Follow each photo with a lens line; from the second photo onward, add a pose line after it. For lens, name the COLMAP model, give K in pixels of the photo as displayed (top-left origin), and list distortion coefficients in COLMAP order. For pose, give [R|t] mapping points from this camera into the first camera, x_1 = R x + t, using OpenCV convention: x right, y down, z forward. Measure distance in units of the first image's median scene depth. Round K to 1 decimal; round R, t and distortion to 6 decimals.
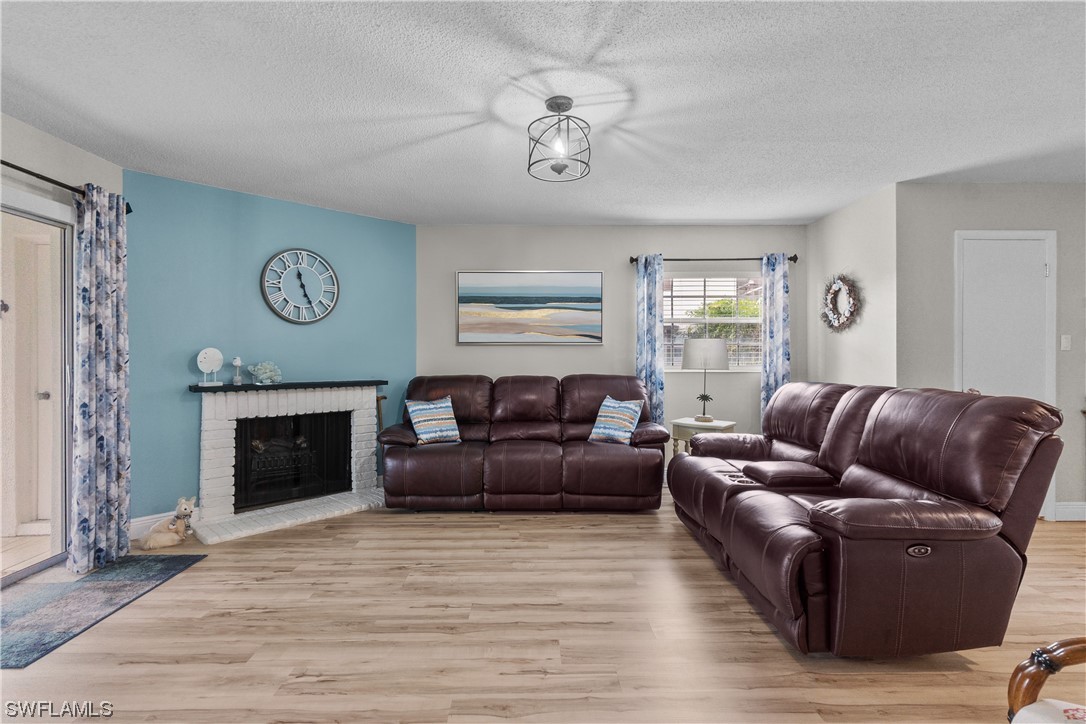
lens RADIAL K [[536.1, 0, 529.5], [0, 536.1, 357.6], [0, 0, 1]] dist [-0.001279, 0.000288]
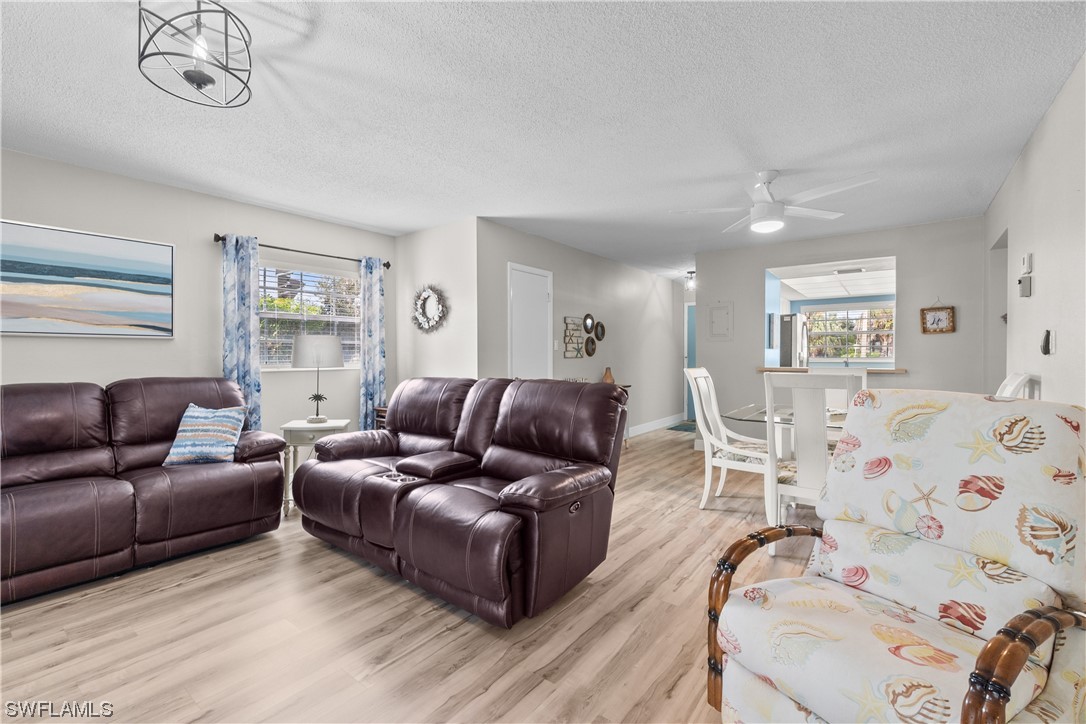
lens RADIAL K [[476.5, 0, 545.9], [0, 476.5, 356.5], [0, 0, 1]] dist [-0.004232, -0.000356]
pose [[0.609208, -0.003185, 0.793004, -0.098449], [0.000896, 0.999994, 0.003329, -0.000244], [-0.793010, -0.001318, 0.609207, 0.173083]]
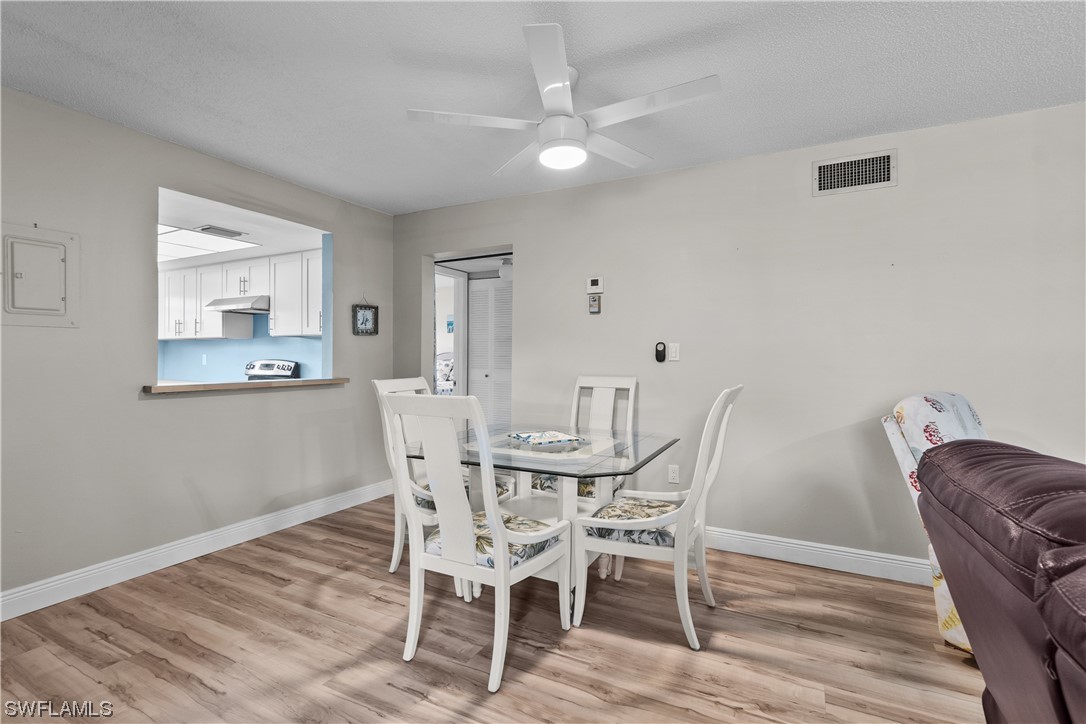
lens RADIAL K [[499.1, 0, 543.0], [0, 499.1, 362.0], [0, 0, 1]] dist [-0.000244, -0.000069]
pose [[-0.878719, -0.008342, 0.477267, 0.527745], [-0.003424, 0.999932, 0.011173, -0.007534], [-0.477328, 0.008184, -0.878687, 0.836840]]
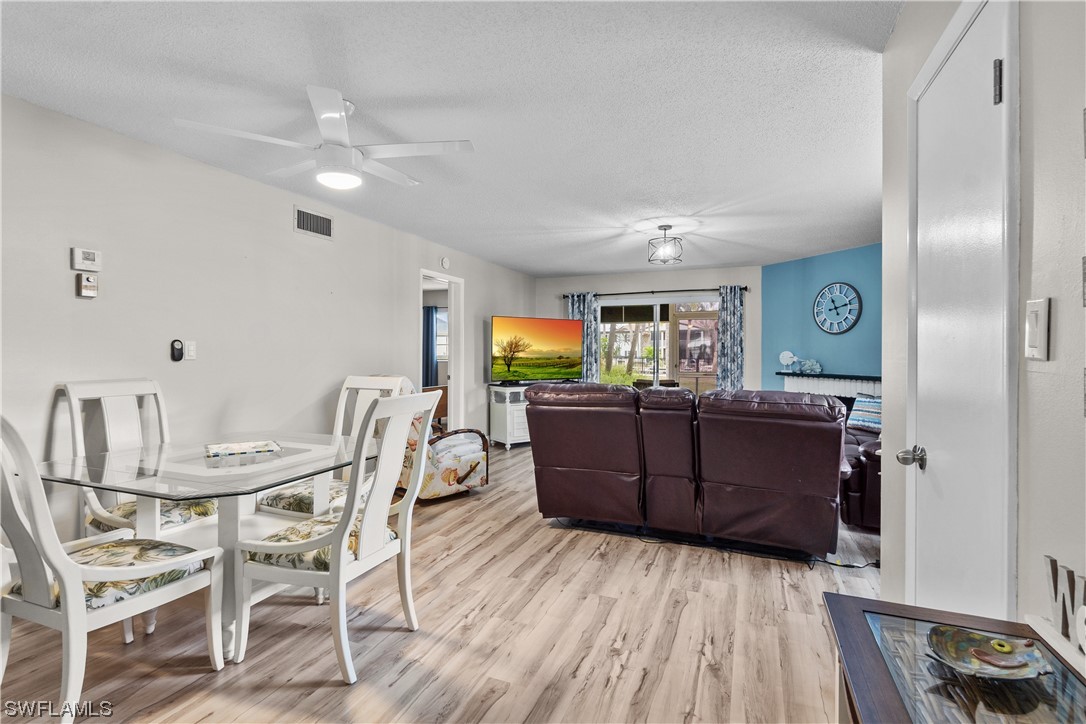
lens RADIAL K [[519.0, 0, 524.0], [0, 519.0, 353.6], [0, 0, 1]] dist [-0.000378, 0.000022]
pose [[-0.413080, 0.003402, -0.910688, 1.225535], [-0.002113, 0.999987, 0.004694, -0.015252], [0.910692, 0.003863, -0.413067, 0.813870]]
